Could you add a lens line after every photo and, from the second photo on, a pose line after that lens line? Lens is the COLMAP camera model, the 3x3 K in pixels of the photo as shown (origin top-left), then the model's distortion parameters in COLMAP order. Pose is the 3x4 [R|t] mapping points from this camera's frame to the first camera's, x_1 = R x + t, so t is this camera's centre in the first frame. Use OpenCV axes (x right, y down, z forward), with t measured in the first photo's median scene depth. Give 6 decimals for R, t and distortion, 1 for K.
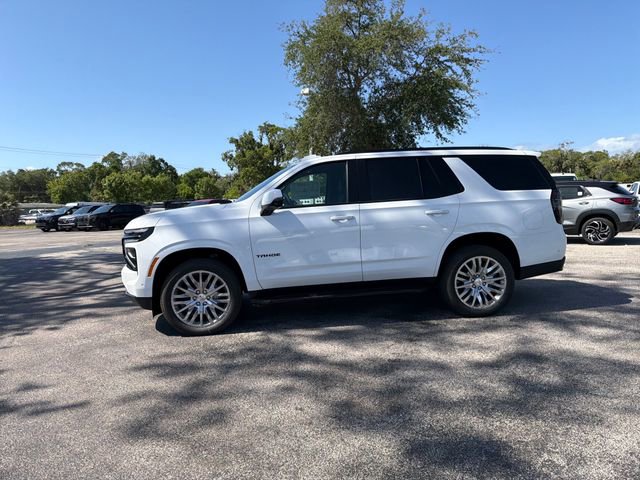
lens RADIAL K [[449.7, 0, 320.0], [0, 449.7, 240.0], [0, 0, 1]] dist [0.067196, -0.088220]
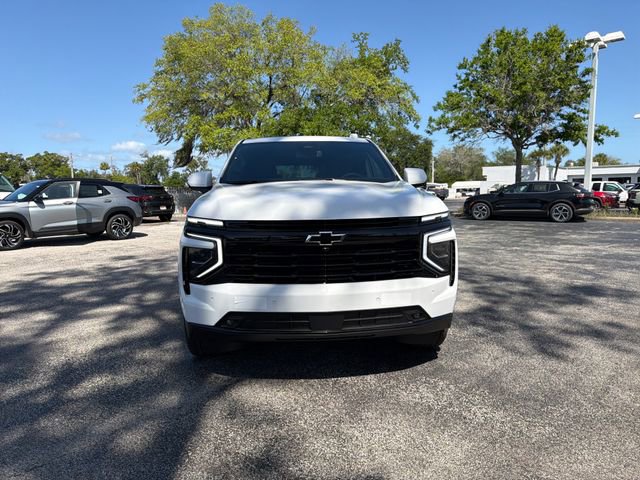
lens RADIAL K [[458.6, 0, 308.1], [0, 458.6, 238.0], [0, 0, 1]] dist [-0.000085, -0.002820]
pose [[0.058170, -0.069240, 0.995903, -1.009667], [0.095808, 0.993374, 0.063468, -0.043977], [-0.993699, 0.091724, 0.064418, 1.083178]]
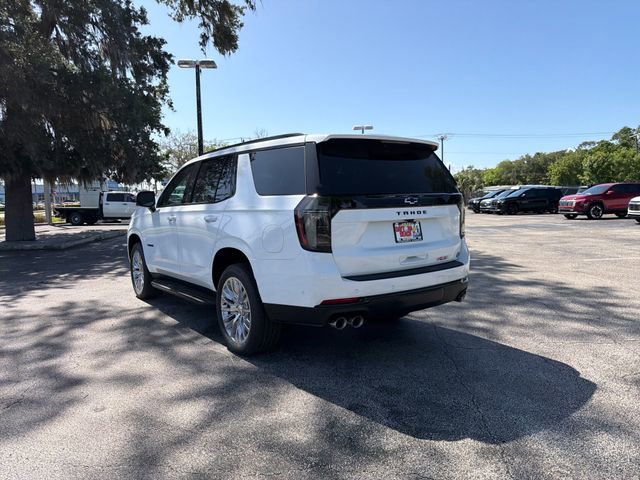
lens RADIAL K [[452.1, 0, 318.2], [0, 452.1, 238.3], [0, 0, 1]] dist [0.094417, -0.142157]
pose [[0.492659, 0.100688, -0.864378, 1.115351], [-0.067953, 0.994702, 0.077139, -0.105120], [0.867565, 0.020734, 0.496891, 0.731534]]
